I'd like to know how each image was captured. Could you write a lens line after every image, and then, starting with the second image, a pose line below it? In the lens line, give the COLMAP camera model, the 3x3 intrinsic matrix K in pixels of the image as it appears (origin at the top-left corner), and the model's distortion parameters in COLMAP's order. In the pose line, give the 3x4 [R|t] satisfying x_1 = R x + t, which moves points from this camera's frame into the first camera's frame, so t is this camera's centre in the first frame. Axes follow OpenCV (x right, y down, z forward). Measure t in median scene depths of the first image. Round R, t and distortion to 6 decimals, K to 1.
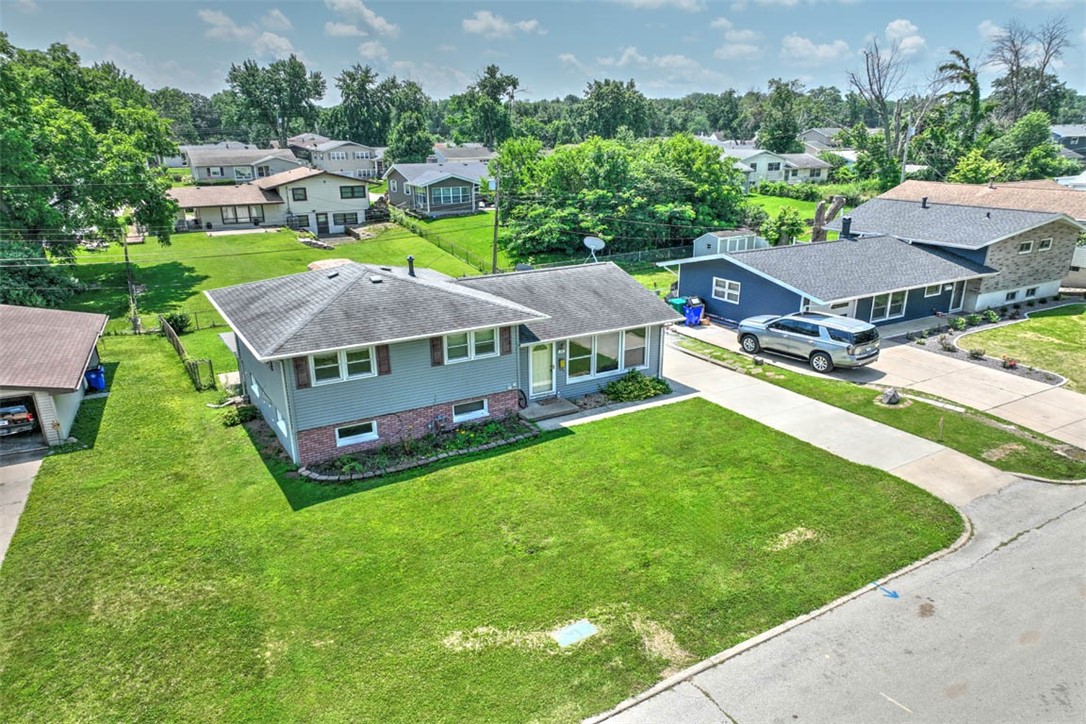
lens RADIAL K [[728.3, 0, 509.5], [0, 728.3, 358.1], [0, 0, 1]] dist [0.006947, 0.003974]
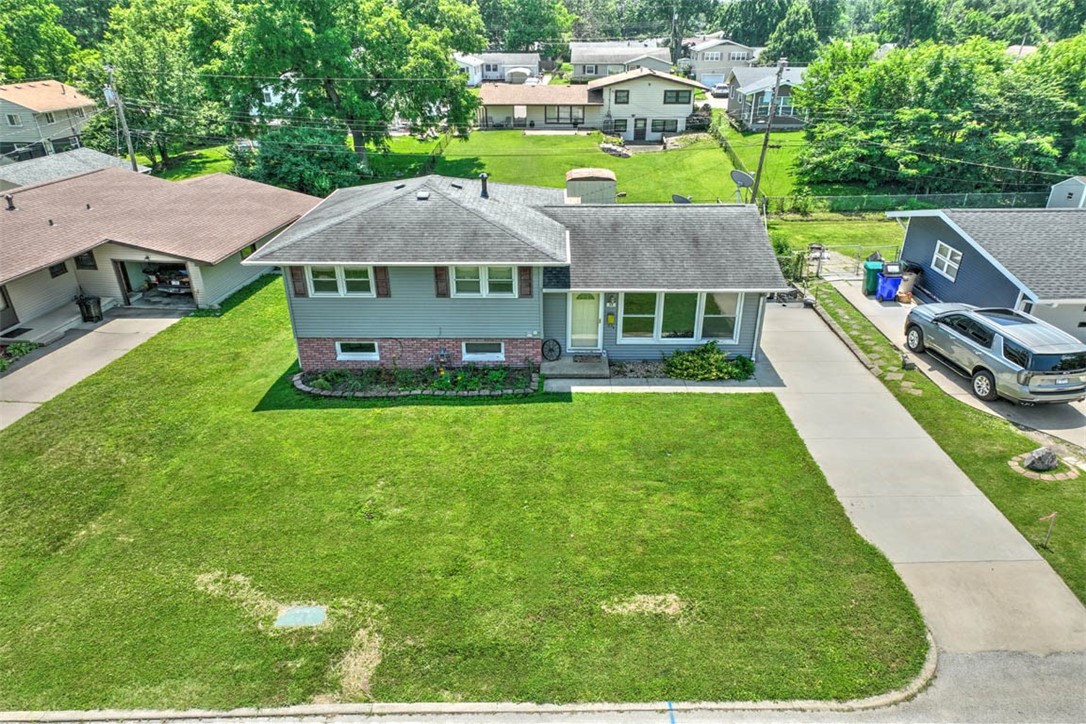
lens RADIAL K [[728.3, 0, 509.5], [0, 728.3, 358.1], [0, 0, 1]] dist [0.006947, 0.003974]
pose [[0.872184, 0.205731, -0.443812, 0.354778], [-0.149817, 0.976006, 0.158009, -0.064463], [0.465670, -0.071322, 0.882079, 0.187452]]
